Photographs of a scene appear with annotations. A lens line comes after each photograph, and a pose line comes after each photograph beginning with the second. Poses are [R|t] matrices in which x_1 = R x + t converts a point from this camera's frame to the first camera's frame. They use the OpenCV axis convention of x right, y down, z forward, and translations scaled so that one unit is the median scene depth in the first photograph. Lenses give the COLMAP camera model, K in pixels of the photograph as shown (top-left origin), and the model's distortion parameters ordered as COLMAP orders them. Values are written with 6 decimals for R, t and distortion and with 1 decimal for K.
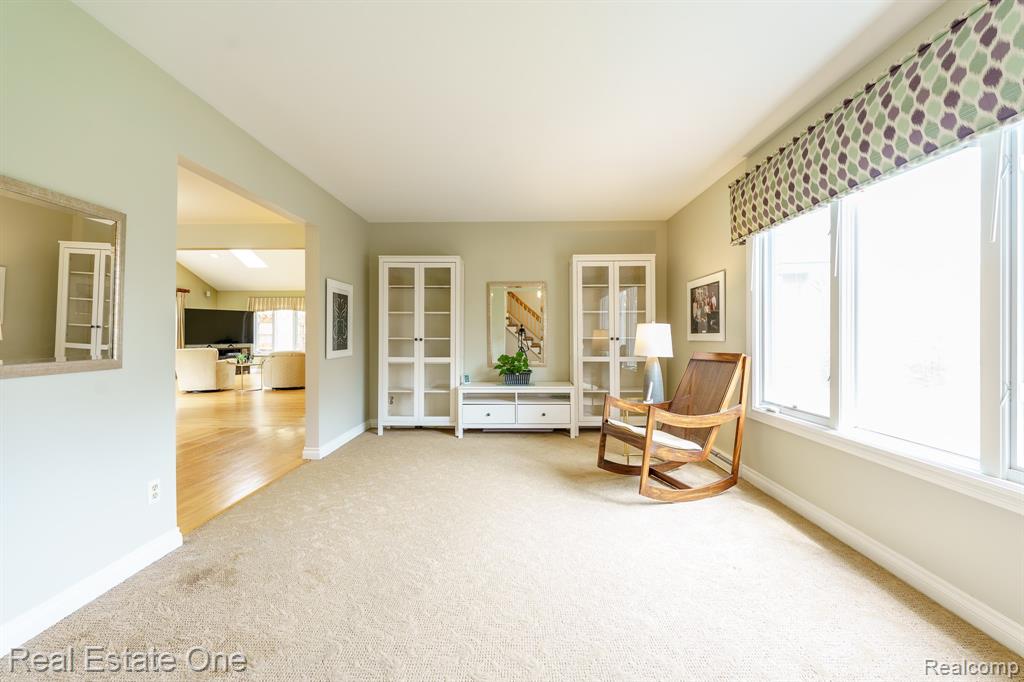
lens RADIAL K [[413.4, 0, 504.8], [0, 413.4, 334.5], [0, 0, 1]] dist [0.002627, -0.000444]
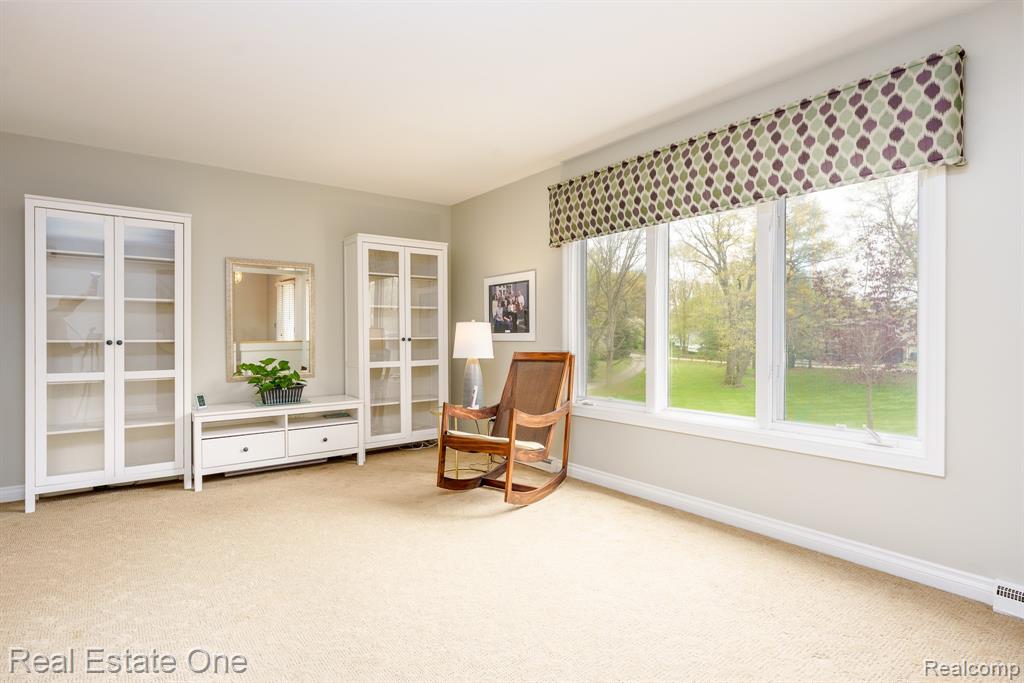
lens RADIAL K [[536.8, 0, 506.3], [0, 536.8, 340.1], [0, 0, 1]] dist [0.000850, 0.000935]
pose [[0.782976, -0.006784, 0.622015, -0.250279], [0.000042, 0.999941, 0.010853, 0.000074], [-0.622052, -0.008471, 0.782930, 0.020870]]
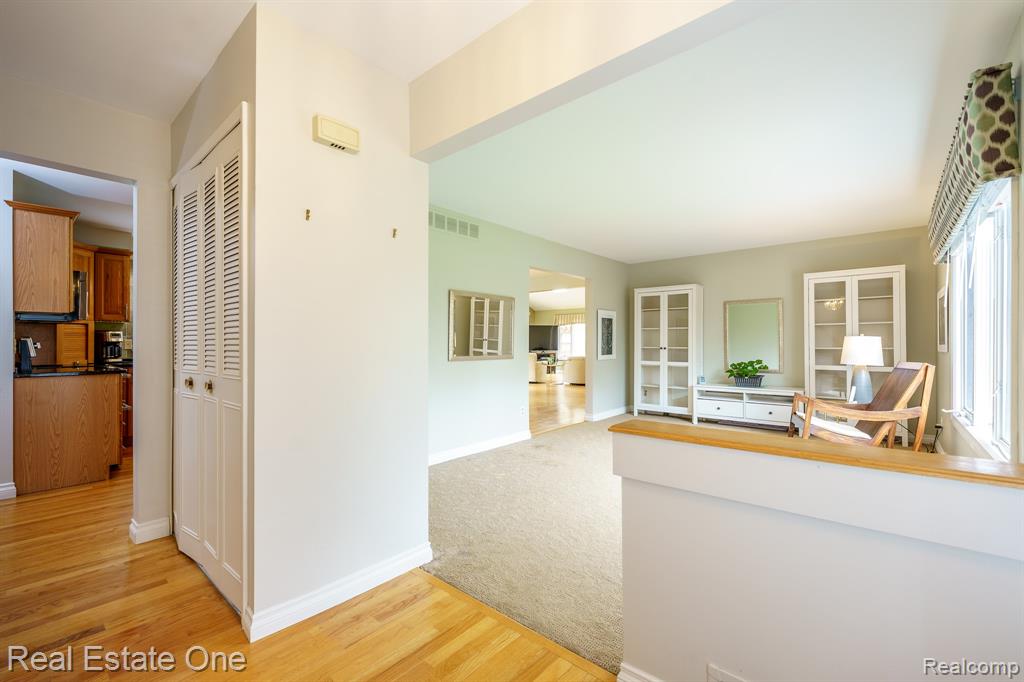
lens RADIAL K [[413.4, 0, 502.5], [0, 413.4, 343.7], [0, 0, 1]] dist [0.002627, -0.000444]
pose [[0.778580, 0.001359, -0.627543, 0.231889], [-0.000075, 0.999998, 0.002073, -0.005547], [0.627545, -0.001568, 0.778579, -0.385068]]
